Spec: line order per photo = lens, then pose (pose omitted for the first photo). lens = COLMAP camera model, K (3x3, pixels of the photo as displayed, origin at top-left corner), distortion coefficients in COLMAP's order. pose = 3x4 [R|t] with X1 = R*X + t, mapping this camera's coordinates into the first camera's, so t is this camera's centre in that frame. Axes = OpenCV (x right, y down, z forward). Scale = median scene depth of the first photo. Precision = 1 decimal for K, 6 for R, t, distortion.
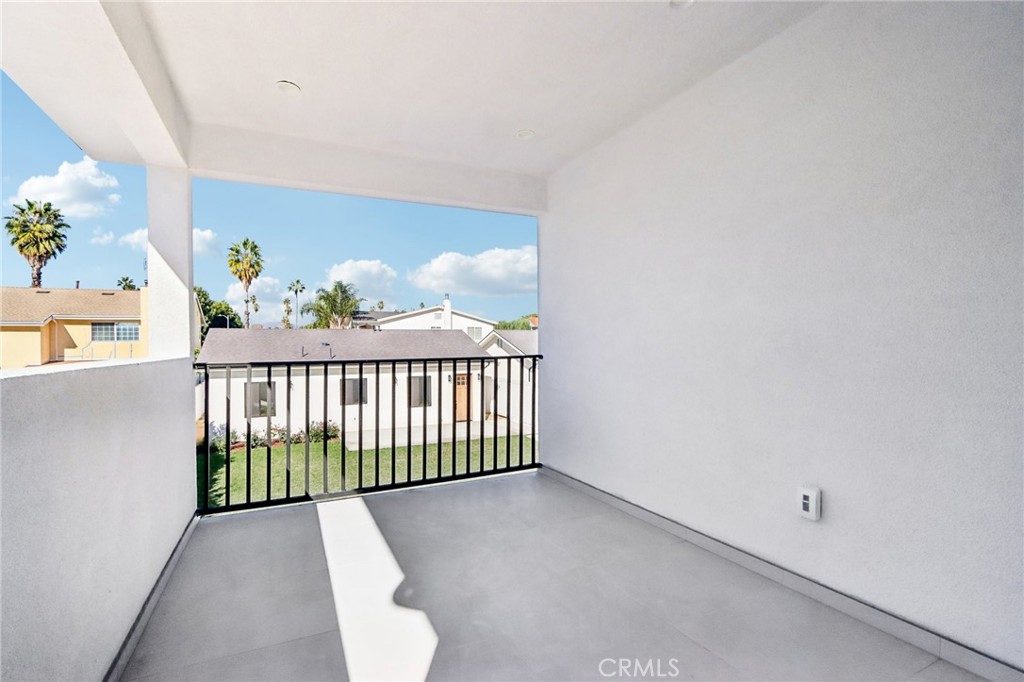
lens RADIAL K [[477.6, 0, 508.9], [0, 477.6, 343.3], [0, 0, 1]] dist [-0.016816, 0.000700]
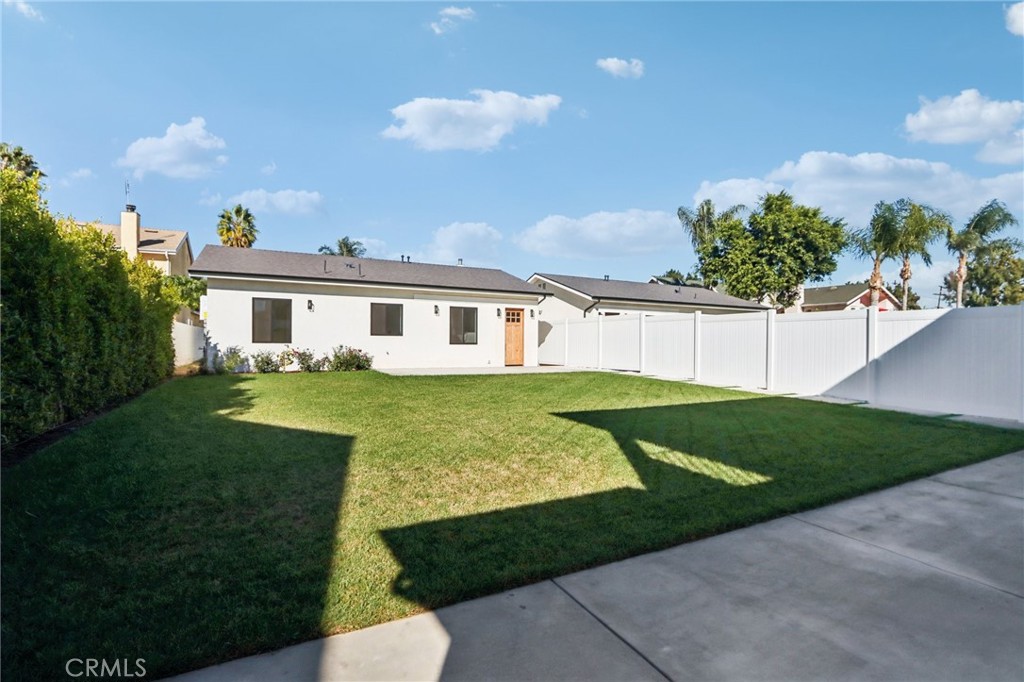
lens RADIAL K [[477.6, 0, 508.9], [0, 477.6, 343.3], [0, 0, 1]] dist [-0.016816, 0.000700]
pose [[0.999529, 0.017181, 0.025440, -0.064234], [-0.017005, 0.999830, -0.007122, 0.067128], [-0.025558, 0.006686, 0.999651, 0.087628]]
